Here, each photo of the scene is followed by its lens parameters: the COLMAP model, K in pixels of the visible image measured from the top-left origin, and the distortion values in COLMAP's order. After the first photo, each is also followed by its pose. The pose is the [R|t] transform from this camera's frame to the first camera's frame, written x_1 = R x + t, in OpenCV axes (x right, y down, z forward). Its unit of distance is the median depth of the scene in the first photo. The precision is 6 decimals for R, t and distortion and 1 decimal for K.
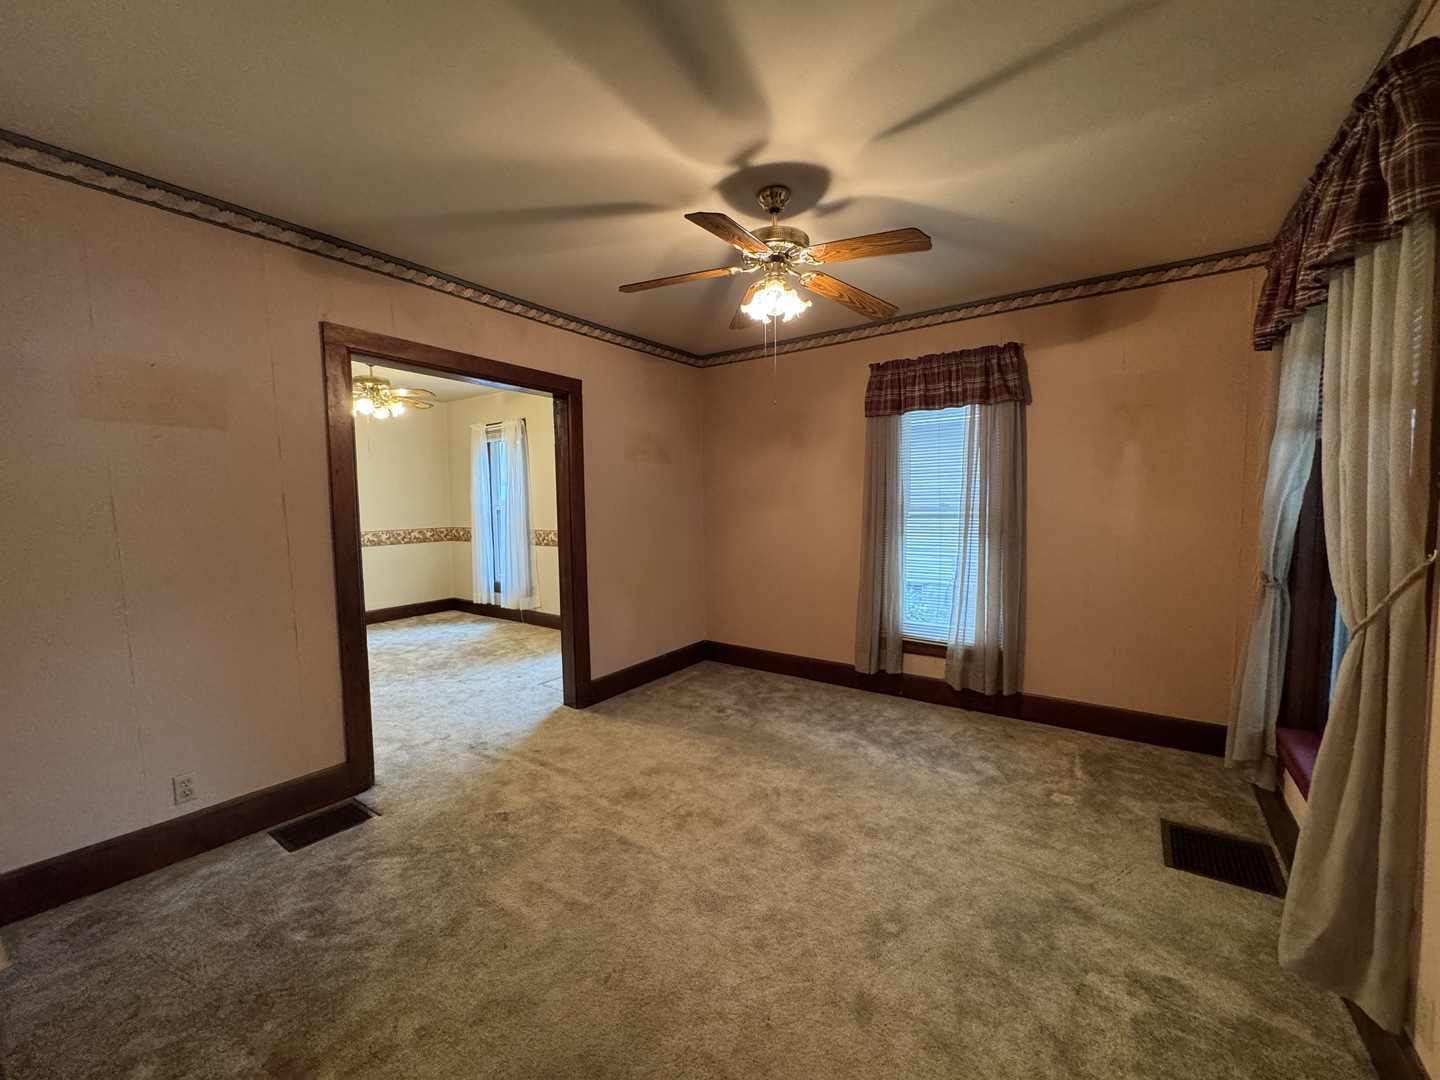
lens RADIAL K [[573.3, 0, 714.3], [0, 573.3, 544.7], [0, 0, 1]] dist [-0.001159, 0.000396]
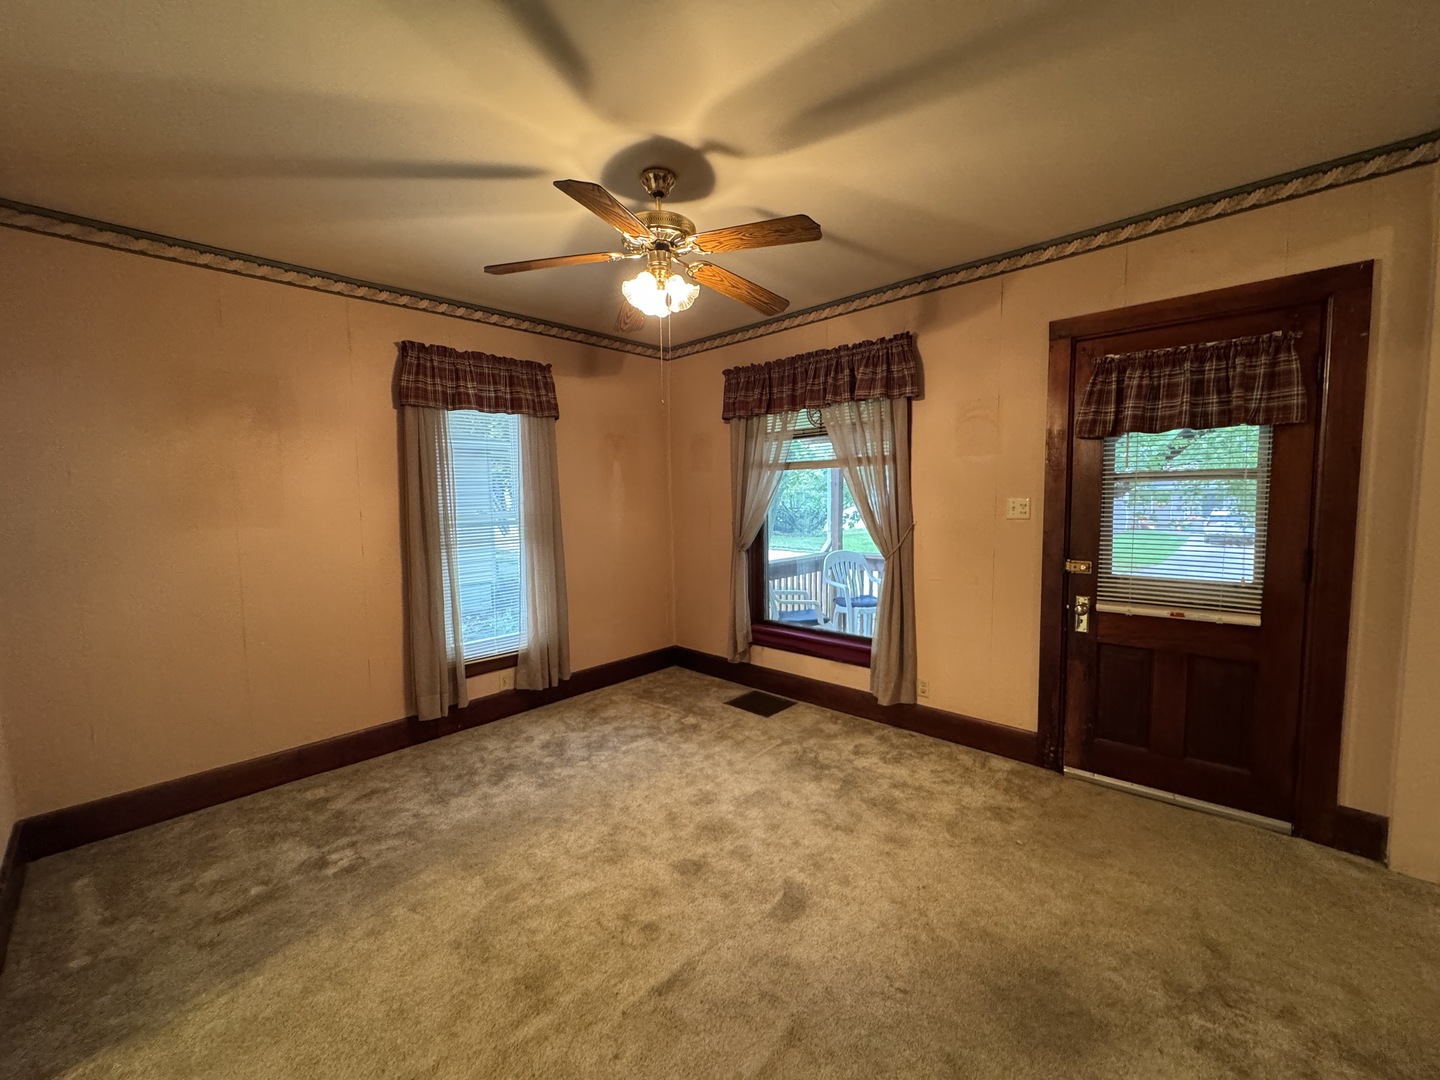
lens RADIAL K [[573.3, 0, 723.7], [0, 573.3, 543.2], [0, 0, 1]] dist [-0.001159, 0.000396]
pose [[0.130924, -0.072241, 0.988757, -0.546968], [0.090234, 0.994070, 0.060681, -0.044274], [-0.987277, 0.081275, 0.136666, 0.530003]]
